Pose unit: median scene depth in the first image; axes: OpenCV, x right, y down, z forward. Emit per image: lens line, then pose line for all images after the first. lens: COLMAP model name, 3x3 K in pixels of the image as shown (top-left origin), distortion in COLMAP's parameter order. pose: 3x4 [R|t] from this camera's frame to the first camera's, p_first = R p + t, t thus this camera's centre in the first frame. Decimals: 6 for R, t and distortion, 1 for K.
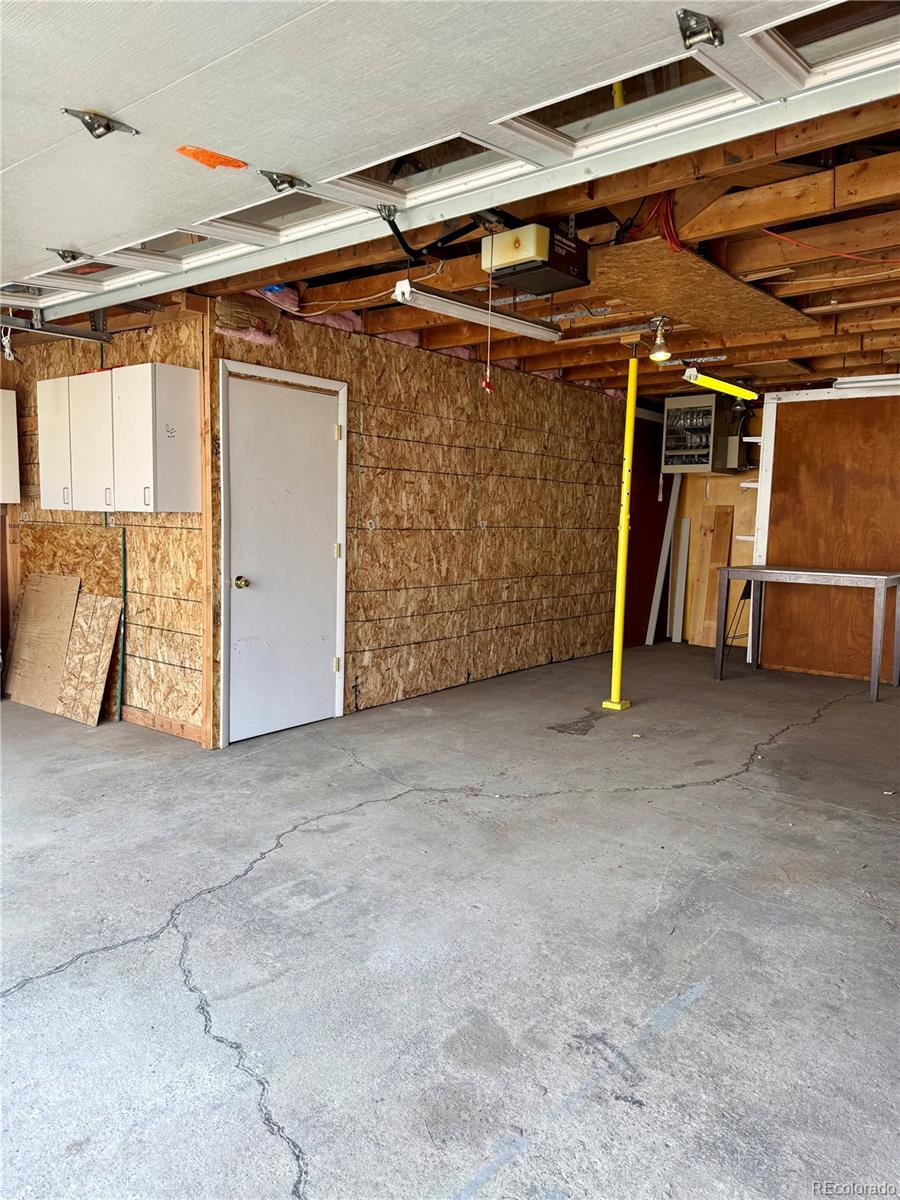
lens RADIAL K [[846.0, 0, 451.8], [0, 846.0, 592.0], [0, 0, 1]] dist [0.101947, -0.164117]
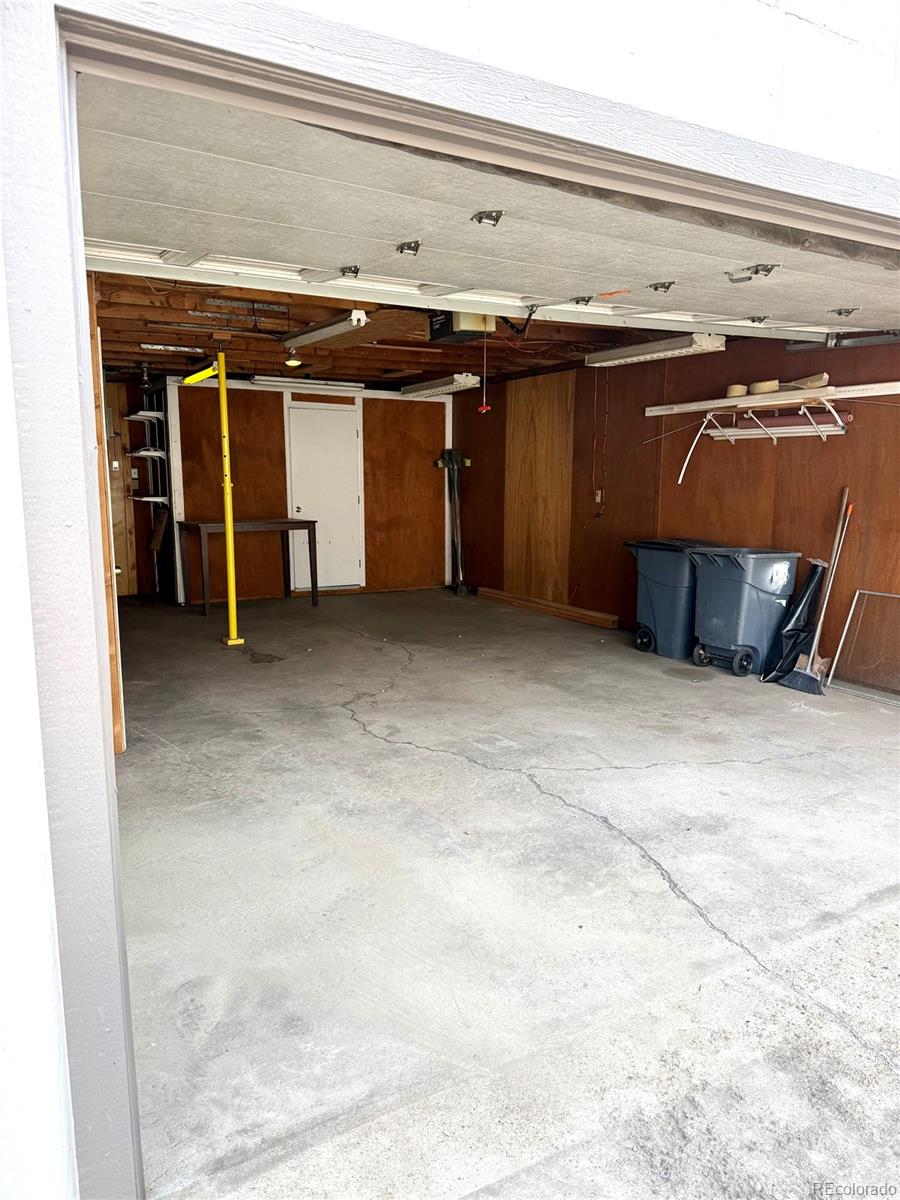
lens RADIAL K [[846.0, 0, 451.8], [0, 846.0, 592.0], [0, 0, 1]] dist [0.101947, -0.164117]
pose [[0.371641, -0.153867, 0.915537, -1.001449], [0.101853, 0.986975, 0.124528, -0.071398], [-0.922772, 0.046971, 0.382472, 0.306538]]
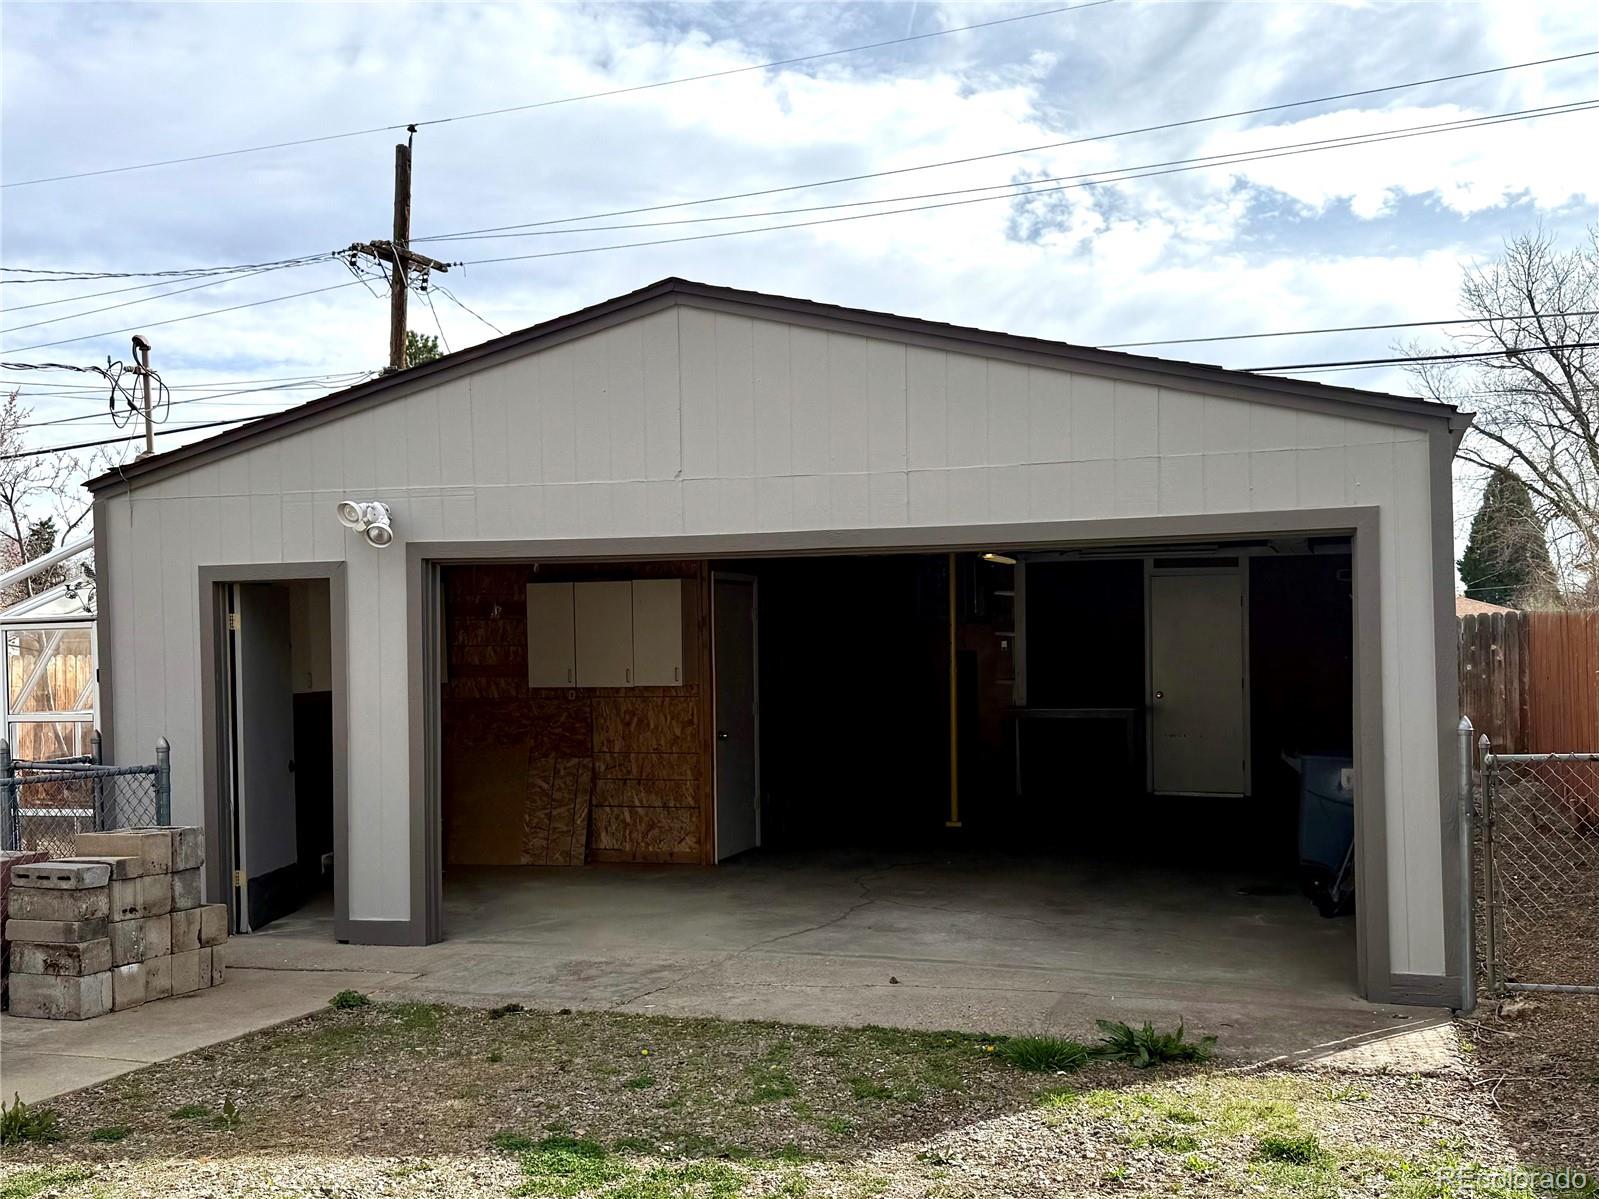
lens RADIAL K [[1643.3, 0, 799.5], [0, 1643.3, 599.5], [0, 0, 1]] dist [0.044403, 0.006976]
pose [[0.939659, -0.031300, 0.340676, -1.016942], [0.070833, 0.992028, -0.104227, 0.054783], [-0.334698, 0.122069, 0.934385, -1.468010]]
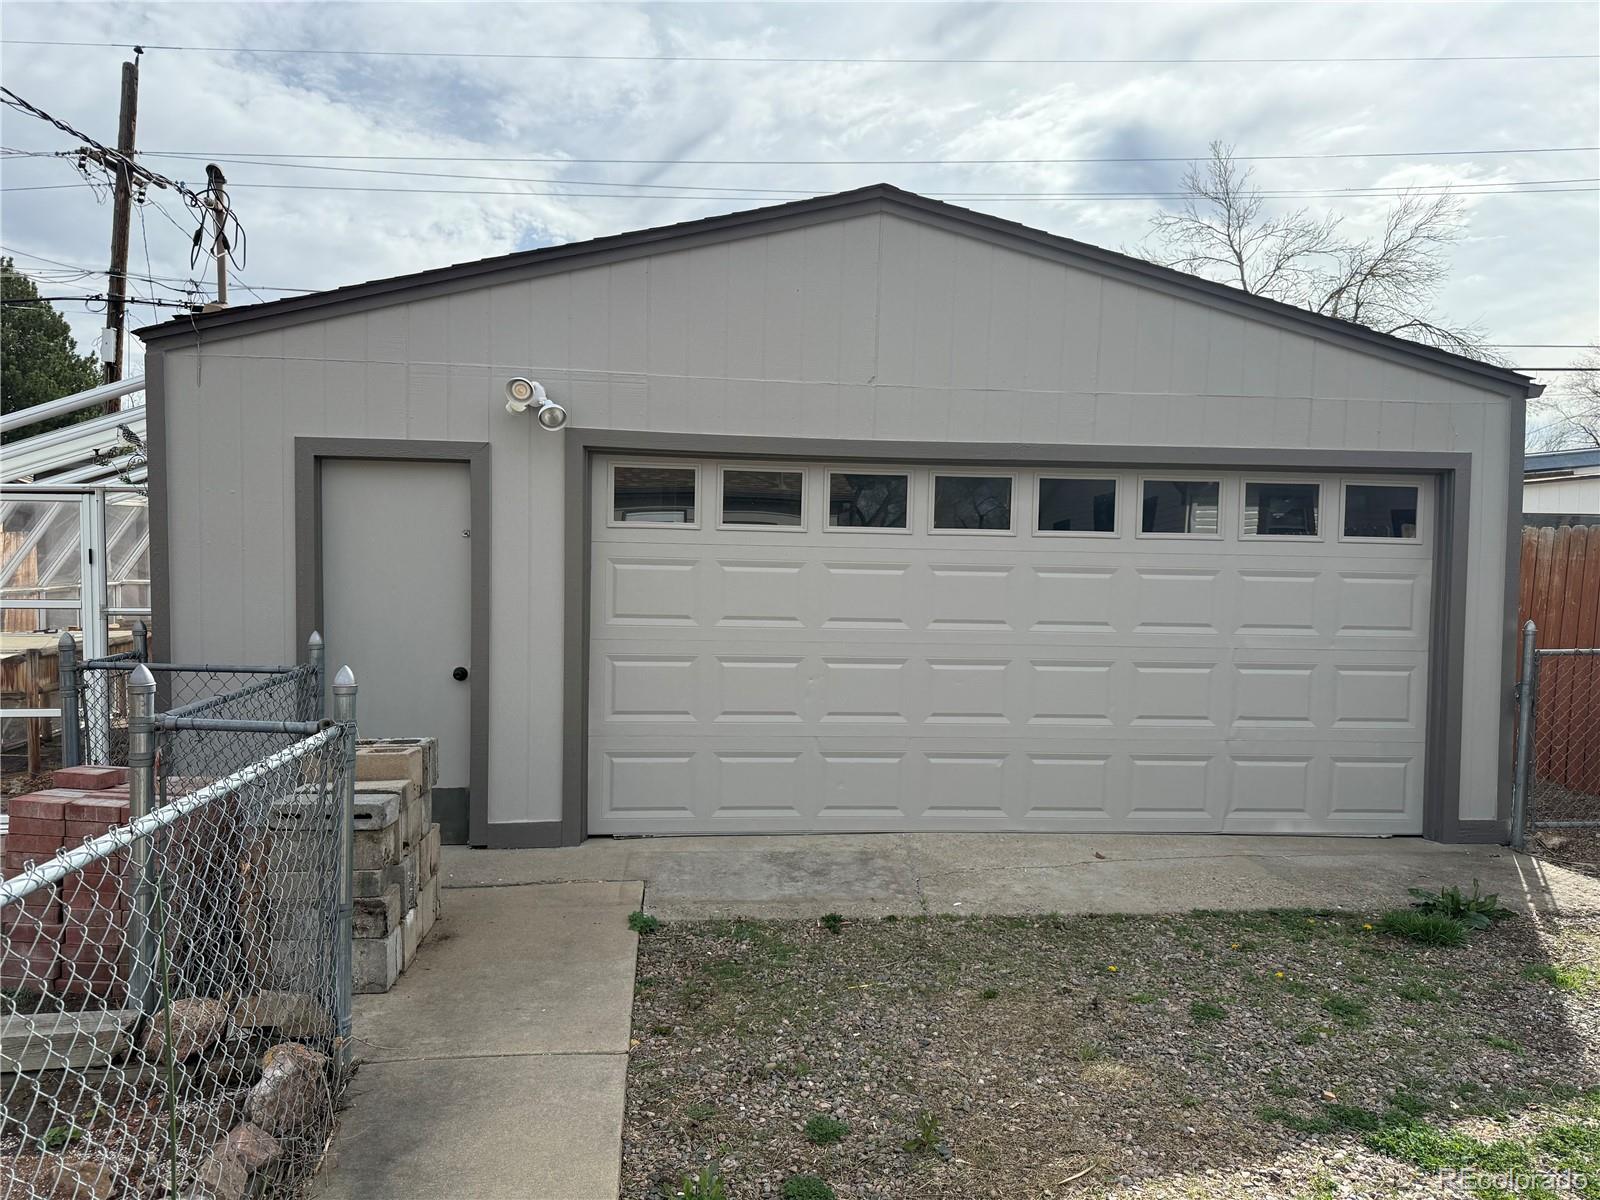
lens RADIAL K [[1128.0, 0, 760.3], [0, 1128.0, 577.8], [0, 0, 1]] dist [0.101947, -0.164117]
pose [[0.716706, -0.033241, 0.696583, -1.533116], [0.067079, 0.997518, -0.021415, -0.039287], [-0.694142, 0.062074, 0.717157, -0.544503]]
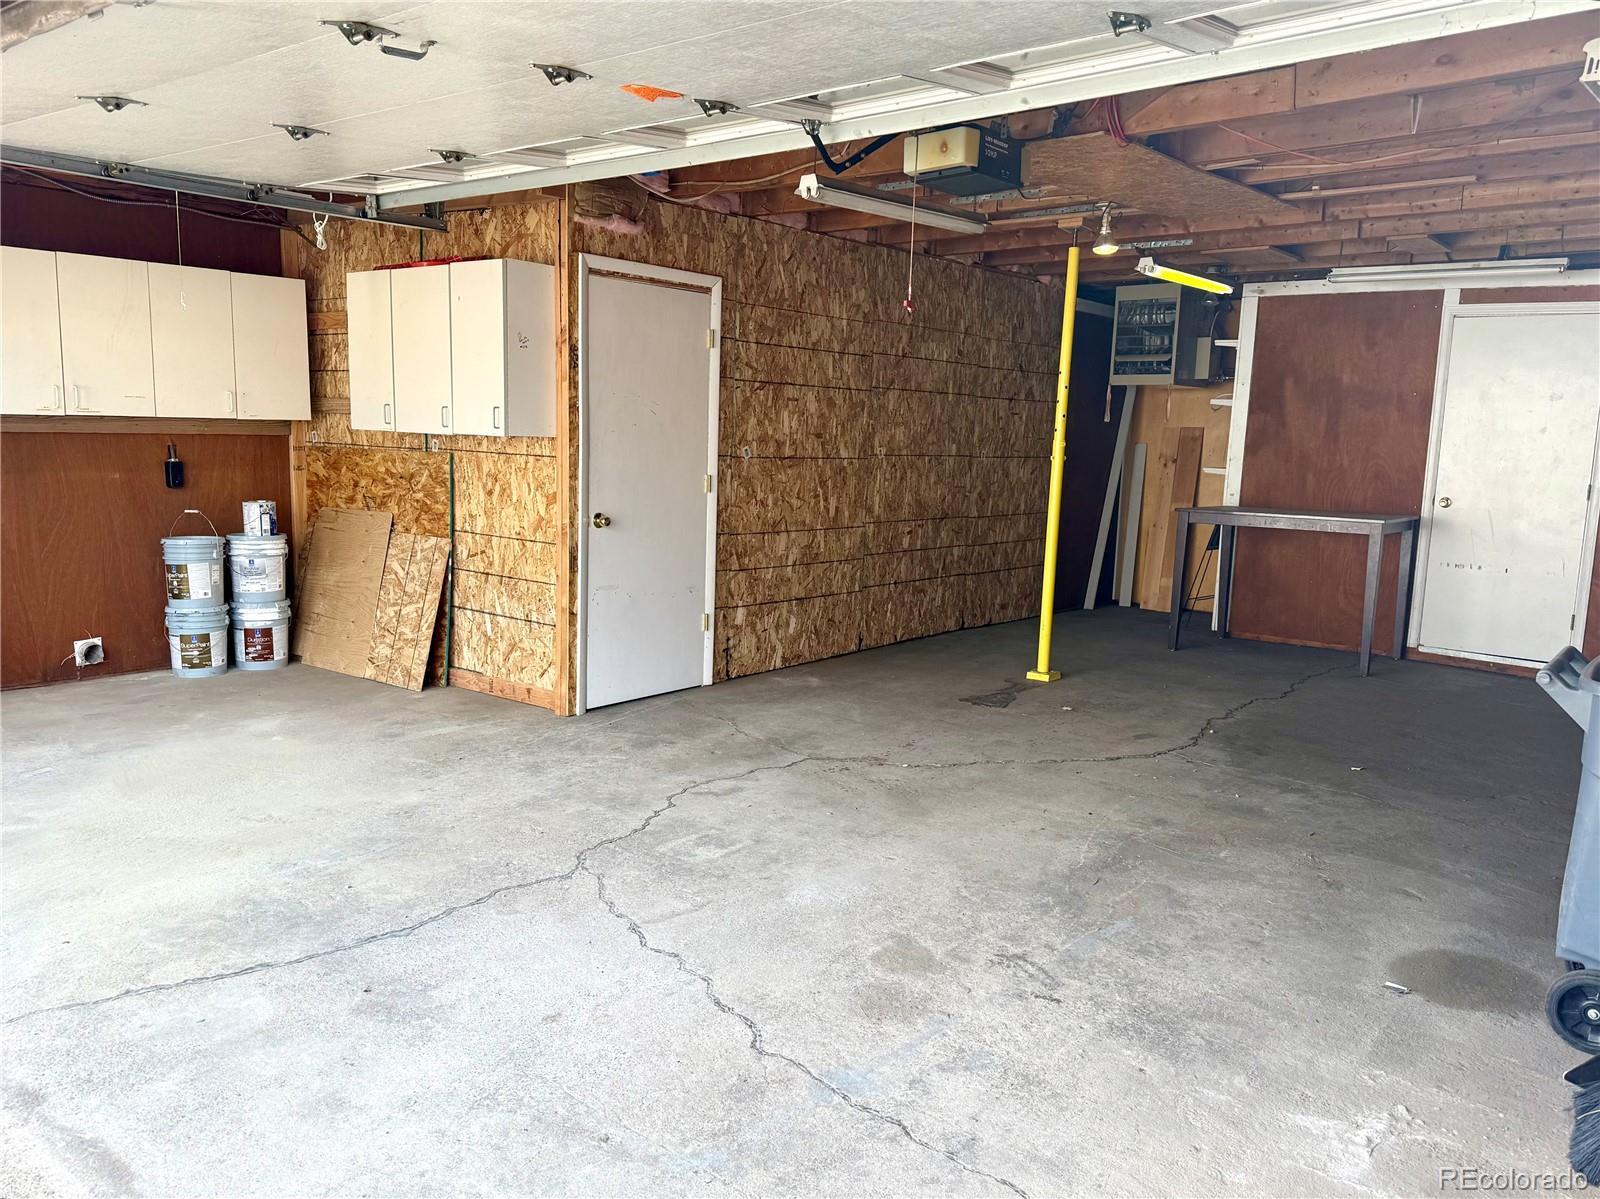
lens RADIAL K [[1230.1, 0, 801.1], [0, 1230.1, 605.0], [0, 0, 1]] dist [0.135176, -0.243778]
pose [[0.999941, 0.009221, -0.005683, -0.042219], [-0.008934, 0.998774, 0.048691, 0.011190], [0.006125, -0.048638, 0.998798, -0.232561]]
